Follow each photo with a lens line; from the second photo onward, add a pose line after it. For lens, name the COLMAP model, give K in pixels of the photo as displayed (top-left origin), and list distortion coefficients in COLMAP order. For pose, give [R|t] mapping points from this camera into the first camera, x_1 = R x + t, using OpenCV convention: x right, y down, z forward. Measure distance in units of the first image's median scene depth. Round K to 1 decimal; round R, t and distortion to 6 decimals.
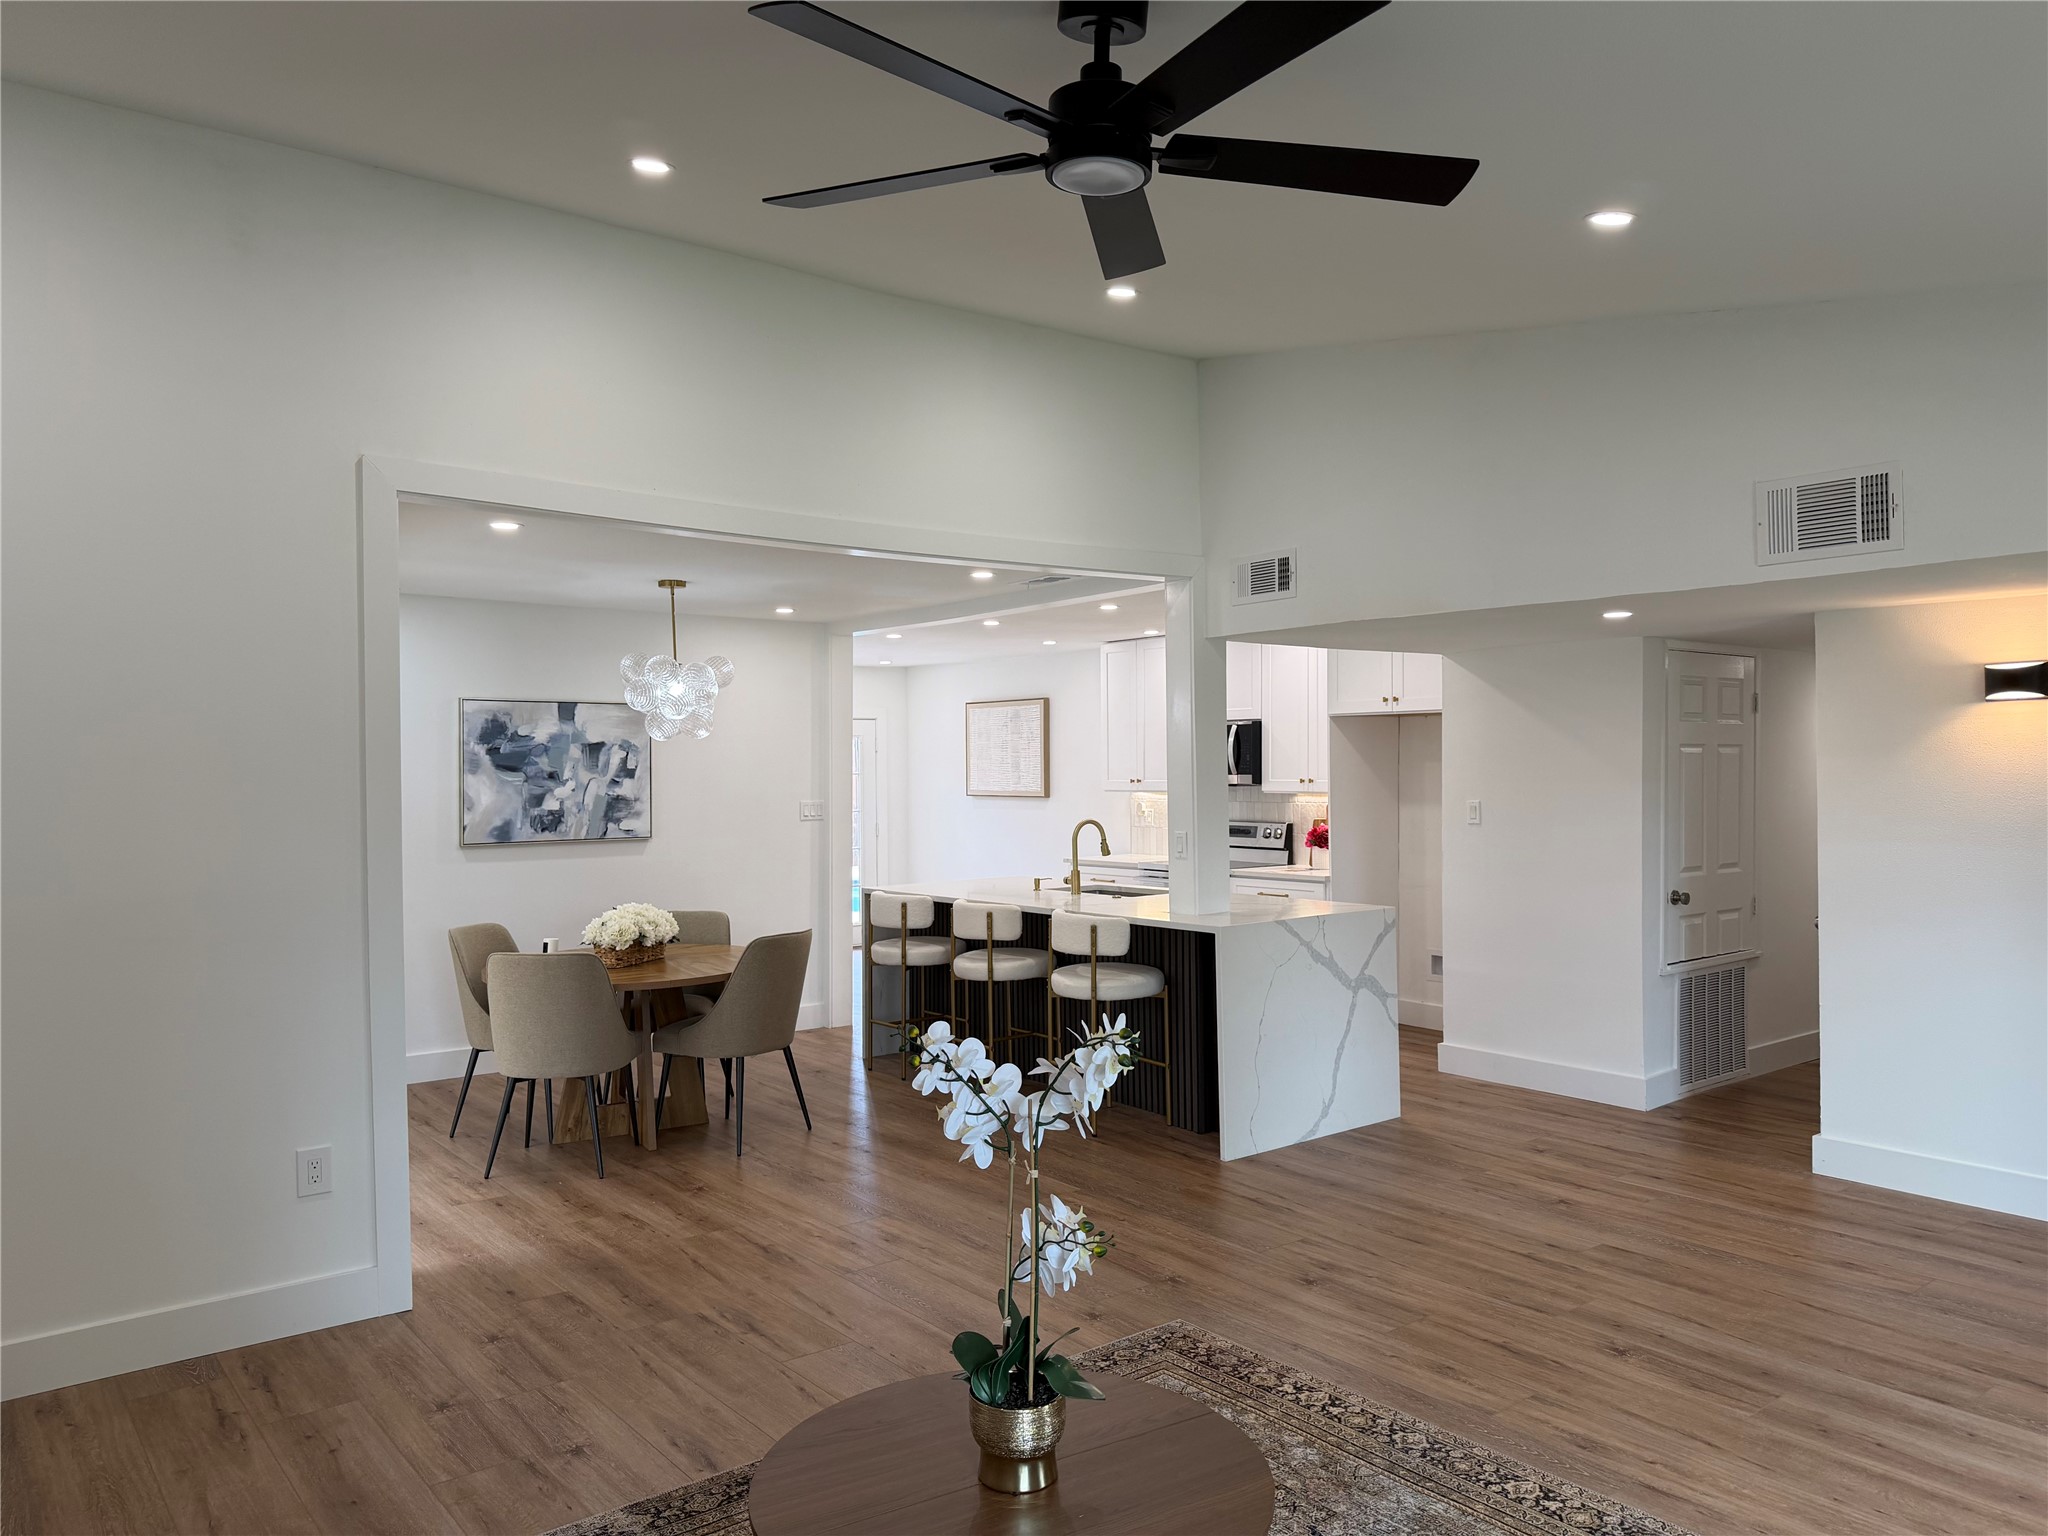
lens RADIAL K [[1446.4, 0, 1031.1], [0, 1446.4, 780.0], [0, 0, 1]] dist [0.078451, -0.093183]
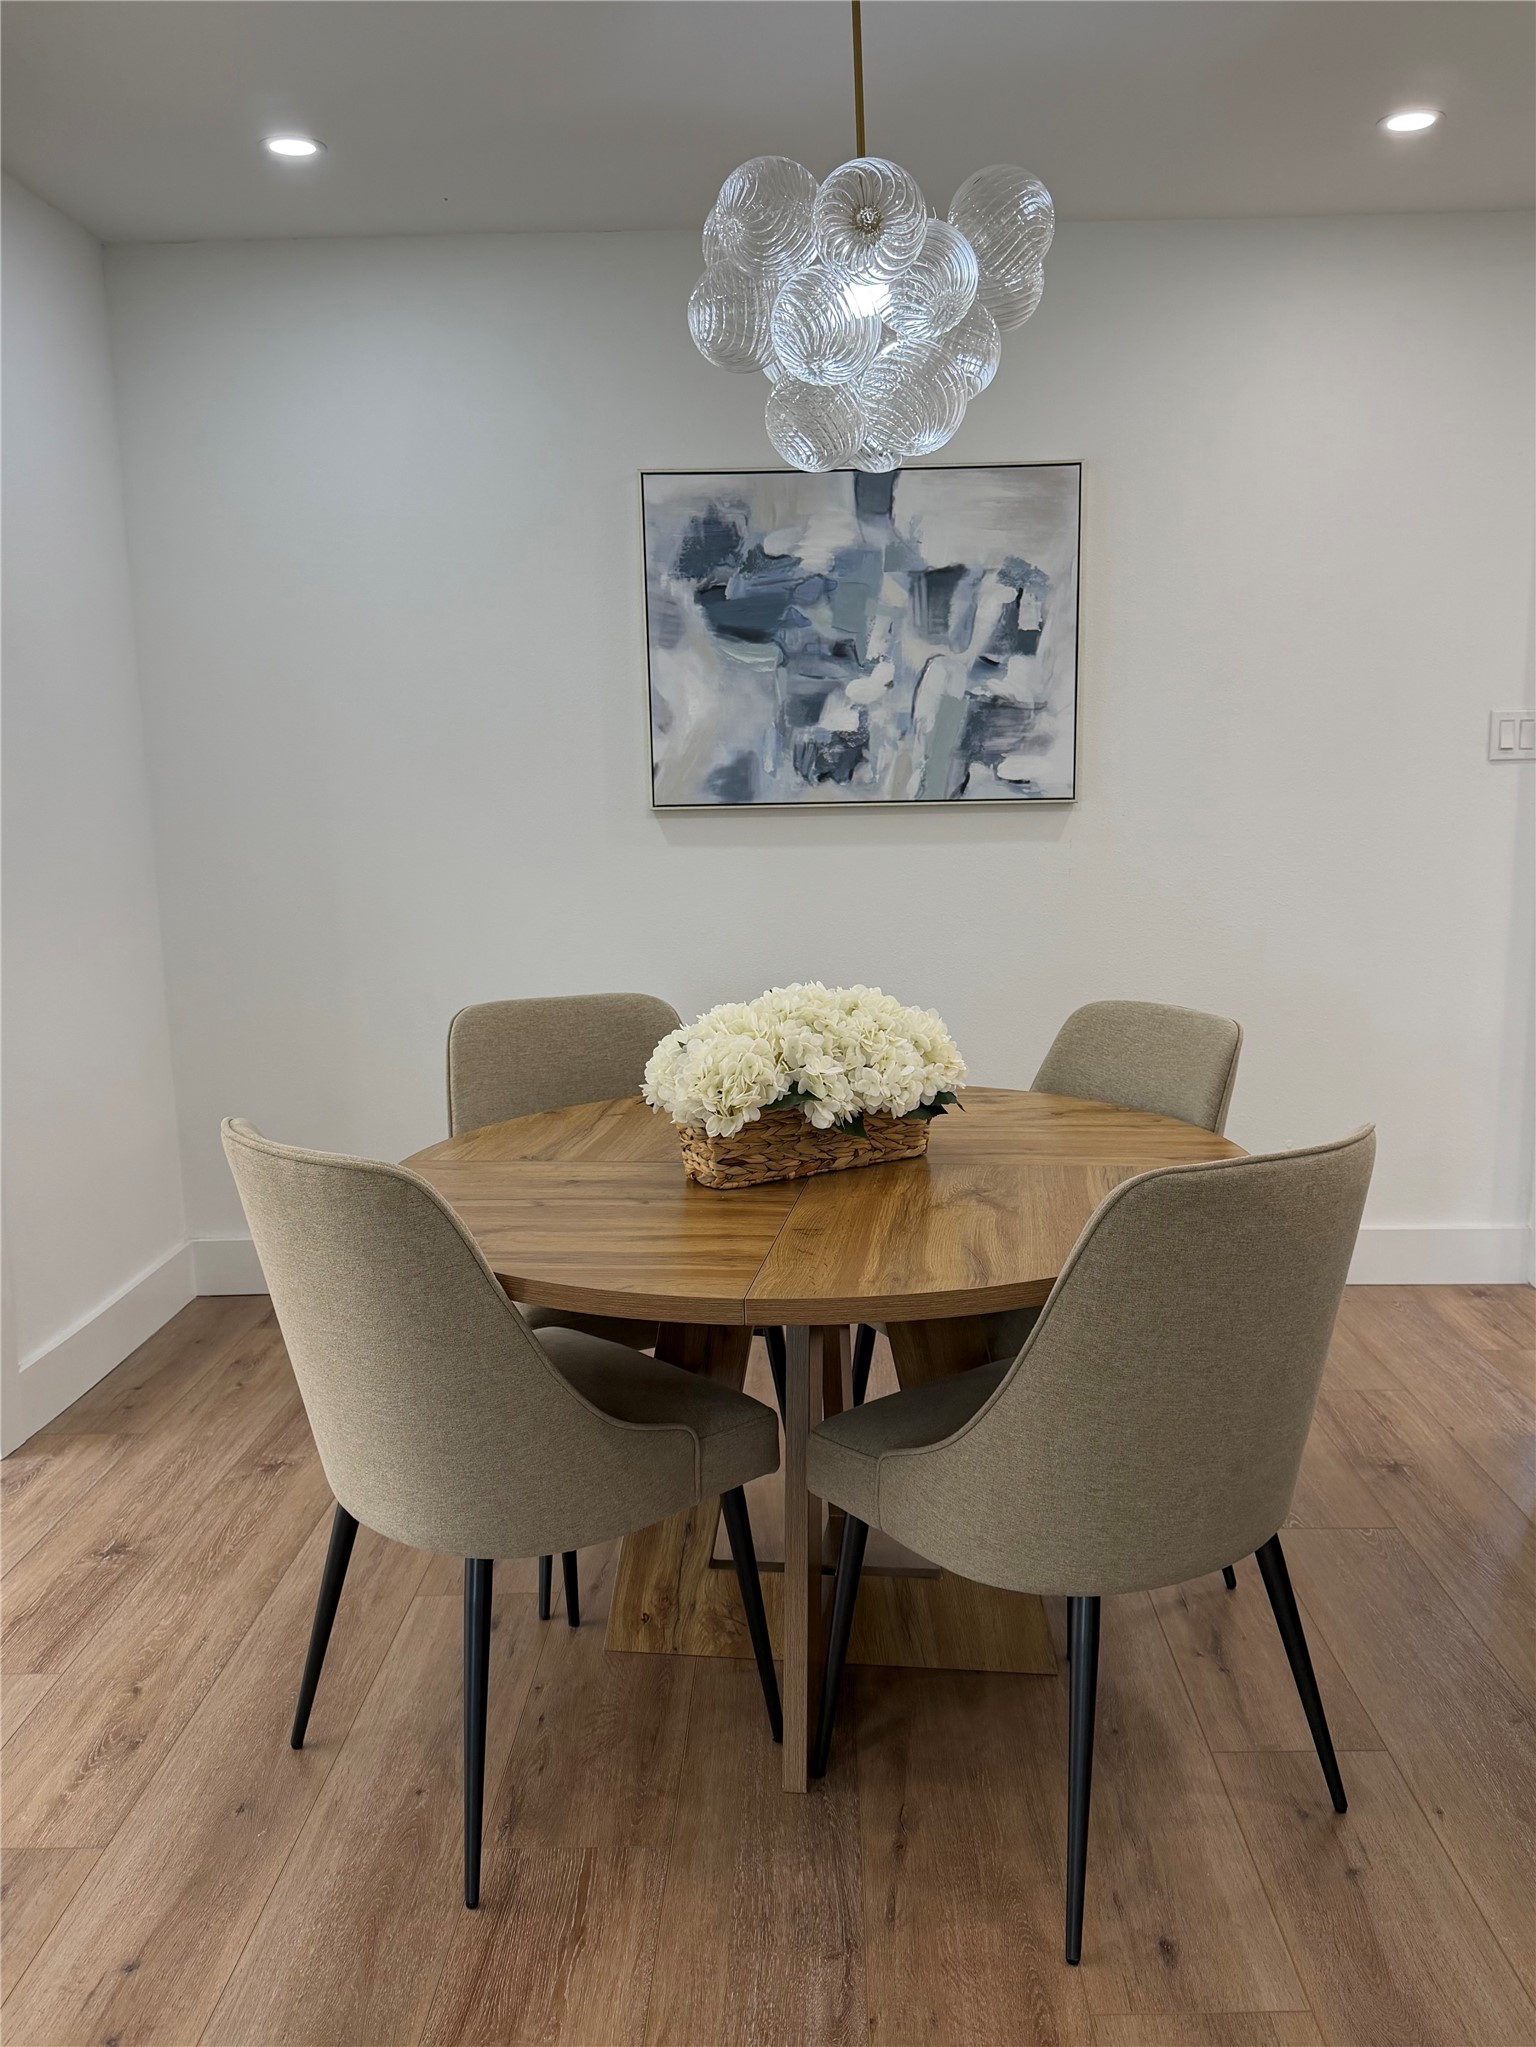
lens RADIAL K [[1766.7, 0, 798.1], [0, 1766.7, 1084.4], [0, 0, 1]] dist [0.117549, -0.017761]
pose [[0.776804, 0.107205, -0.620550, 0.007000], [0.006556, 0.983973, 0.178196, 0.030018], [0.629709, -0.142492, 0.763651, 0.565347]]
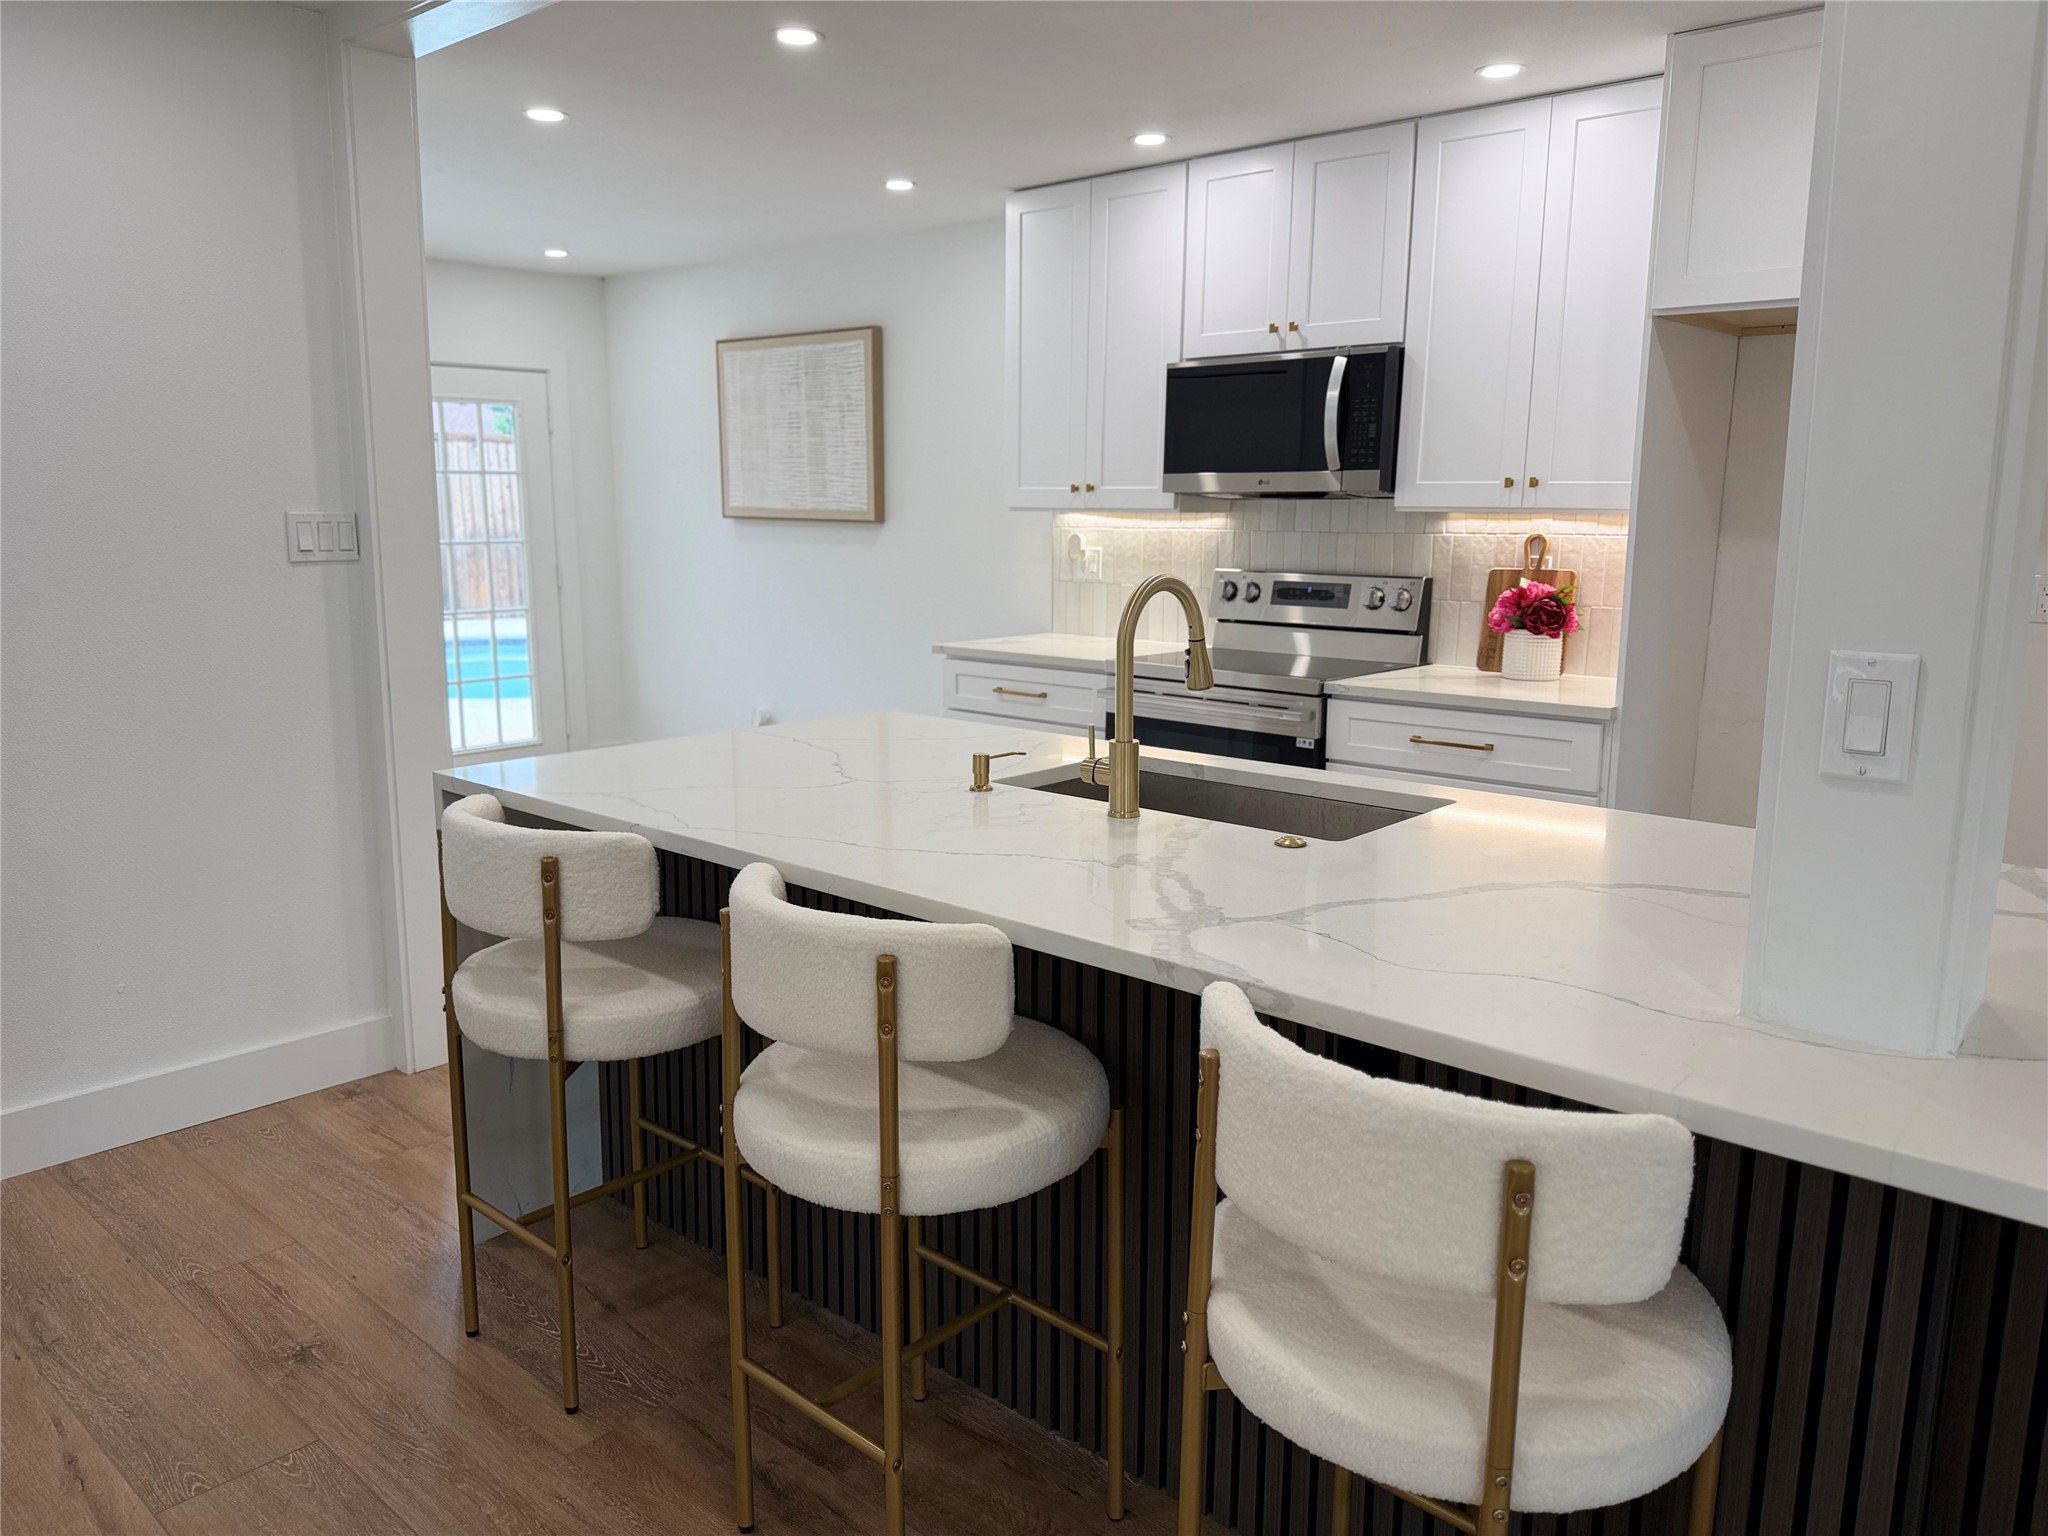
lens RADIAL K [[1446.4, 0, 1018.4], [0, 1446.4, 765.2], [0, 0, 1]] dist [0.078451, -0.093183]
pose [[0.986097, -0.011955, 0.165743, -0.041056], [-0.016110, 0.985833, 0.166956, 0.015408], [-0.165391, -0.167305, 0.971934, 0.664133]]
